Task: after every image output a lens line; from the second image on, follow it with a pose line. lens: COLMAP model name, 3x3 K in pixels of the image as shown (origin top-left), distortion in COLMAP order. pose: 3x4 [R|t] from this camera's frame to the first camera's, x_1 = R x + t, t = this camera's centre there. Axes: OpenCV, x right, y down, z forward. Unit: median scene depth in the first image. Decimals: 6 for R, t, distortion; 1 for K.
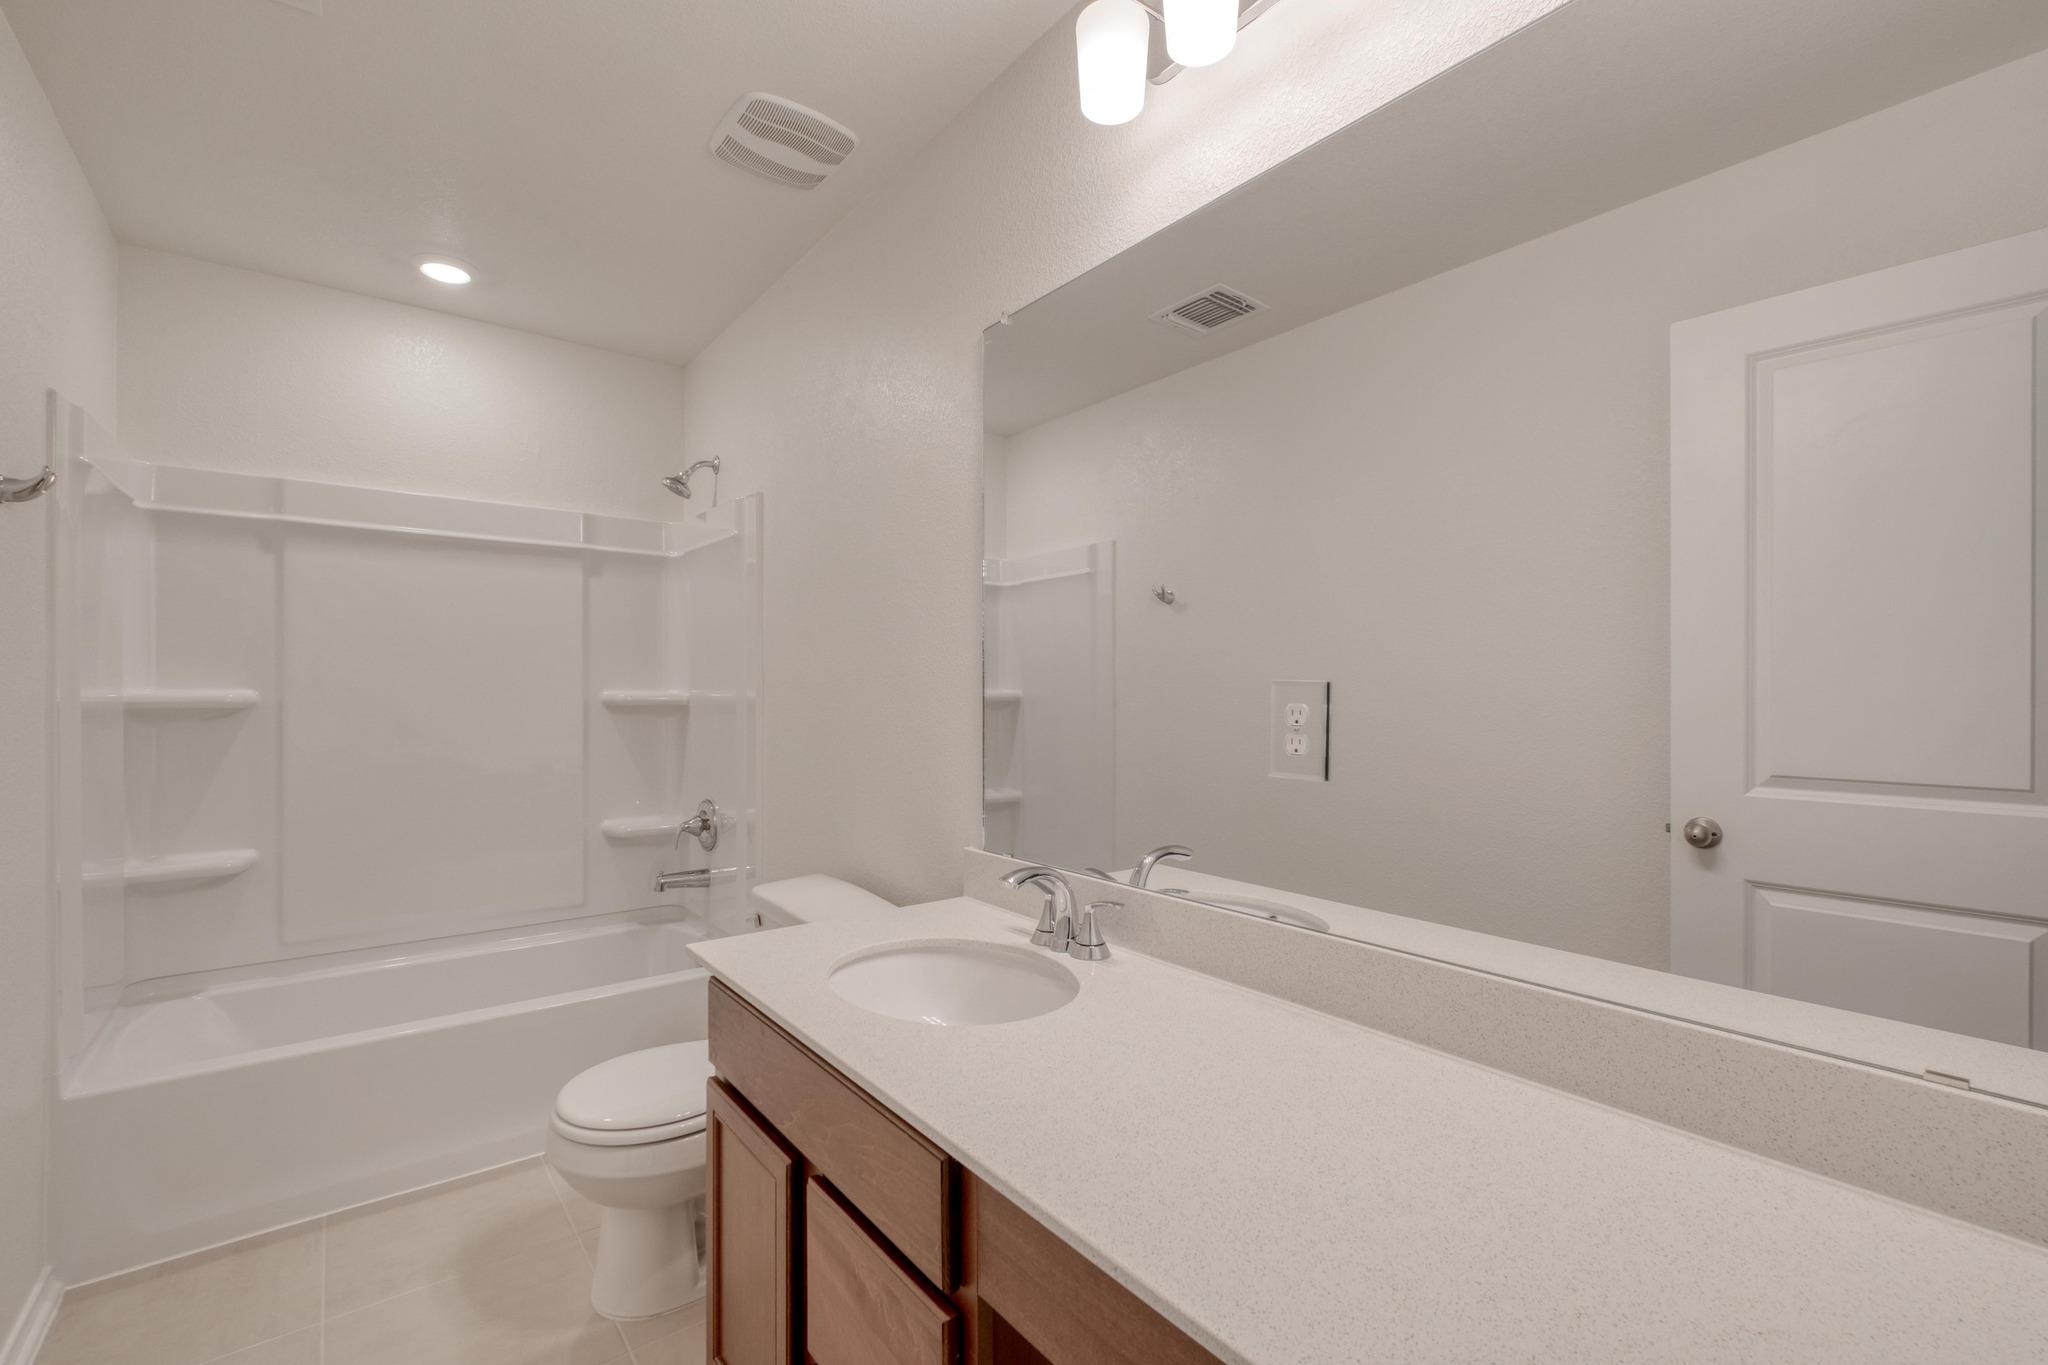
lens RADIAL K [[886.7, 0, 1024.0], [0, 886.7, 682.5], [0, 0, 1]] dist [0.010814, -0.007905]
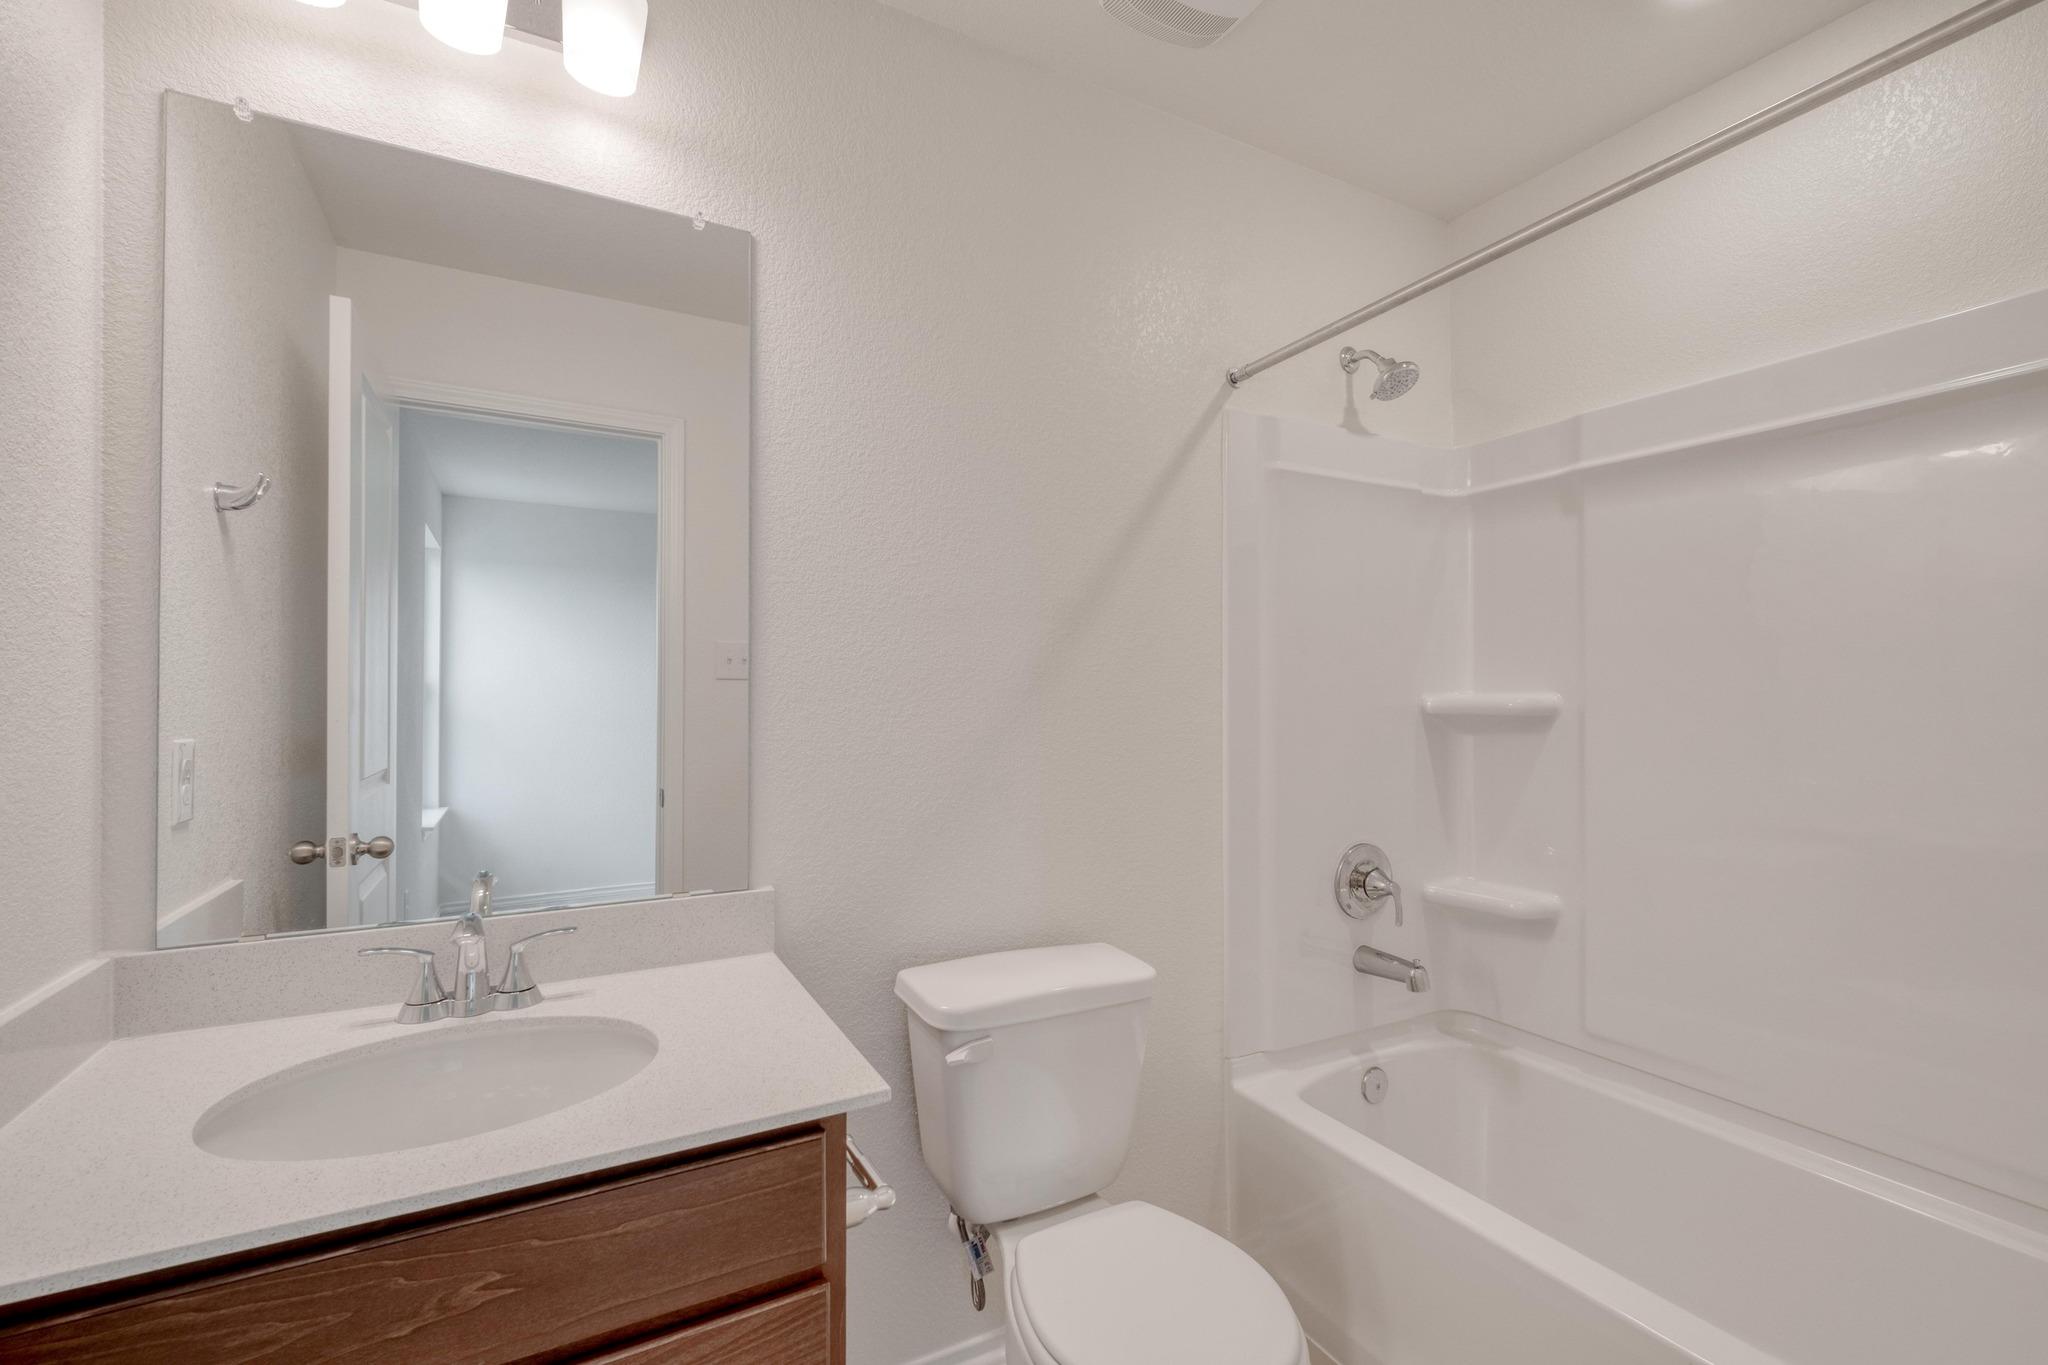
lens RADIAL K [[886.7, 0, 1024.0], [0, 886.7, 682.5], [0, 0, 1]] dist [0.010814, -0.007905]
pose [[-0.145751, -0.014421, -0.989216, -0.018570], [0.010041, 0.999821, -0.016055, 0.007144], [0.989270, -0.012273, -0.145580, 0.648532]]
